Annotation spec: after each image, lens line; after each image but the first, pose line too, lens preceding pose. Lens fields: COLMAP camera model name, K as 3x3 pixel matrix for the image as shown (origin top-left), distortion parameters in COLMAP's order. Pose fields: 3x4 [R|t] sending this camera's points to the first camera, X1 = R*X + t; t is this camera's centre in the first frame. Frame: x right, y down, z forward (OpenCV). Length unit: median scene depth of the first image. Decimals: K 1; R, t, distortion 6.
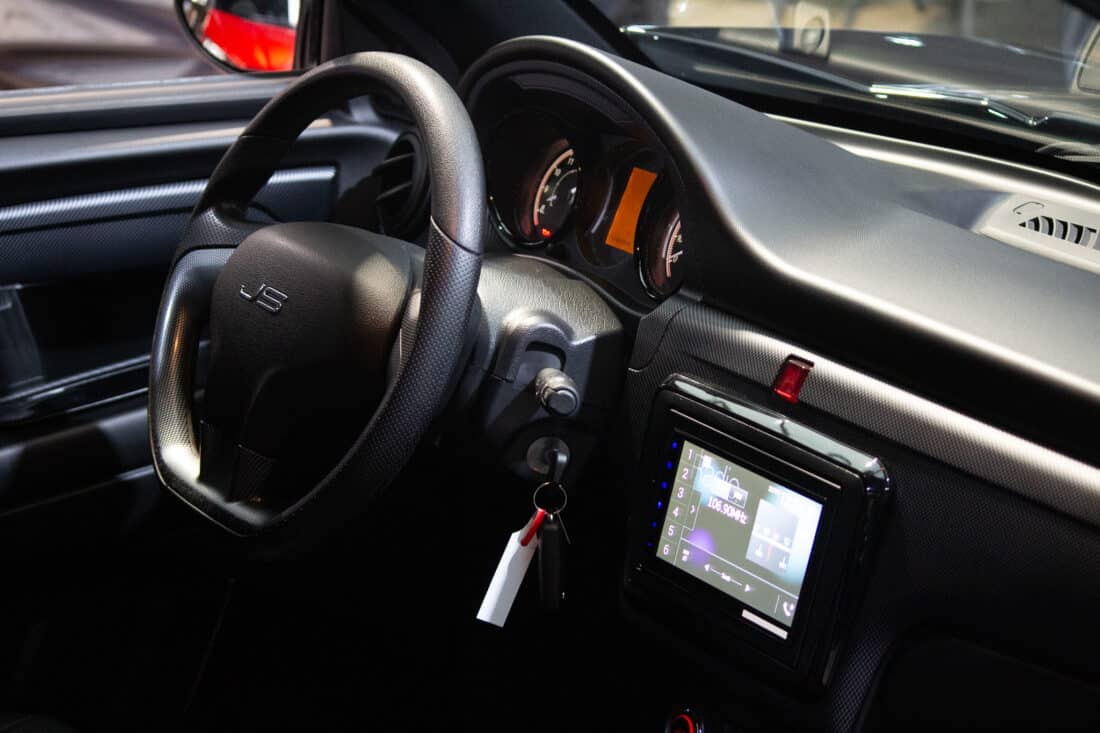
lens RADIAL K [[3020.2, 0, 550.0], [0, 3020.2, 366.5], [0, 0, 1]] dist [-0.622994, 0.953546]
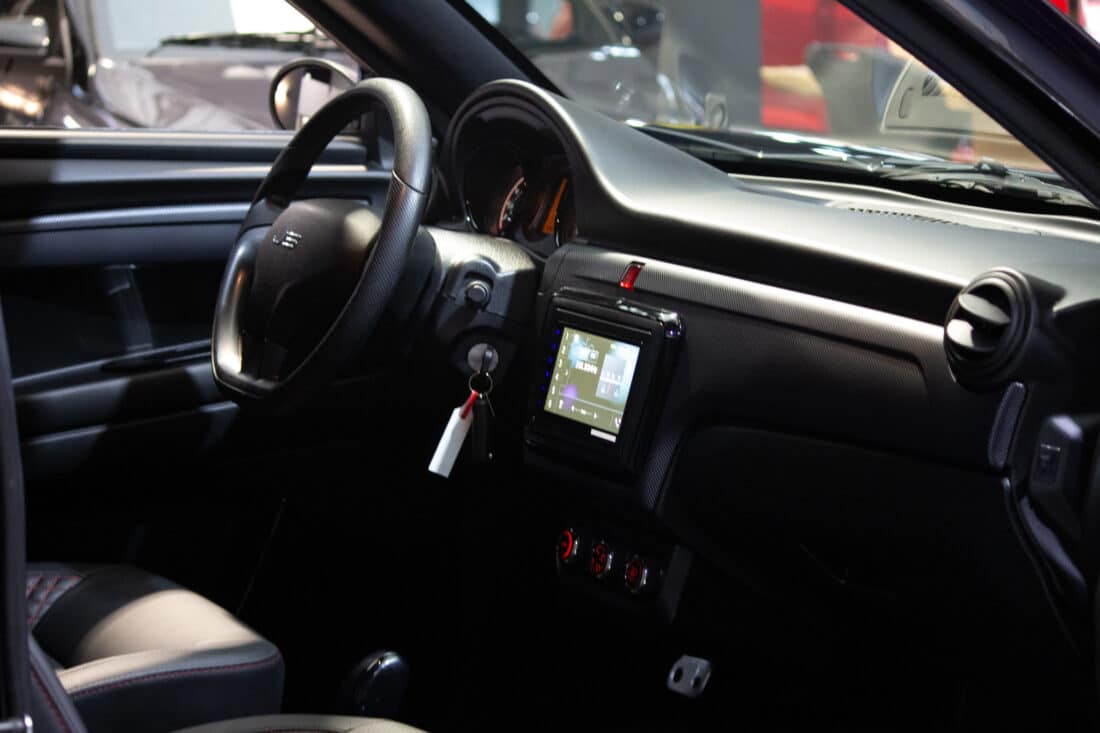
lens RADIAL K [[3020.2, 0, 550.0], [0, 3020.2, 366.5], [0, 0, 1]] dist [-0.622994, 0.953546]
pose [[0.994568, 0.013135, -0.103261, 0.186524], [-0.029443, 0.986996, -0.158027, 0.270089], [0.099843, 0.160209, 0.982021, -0.411759]]
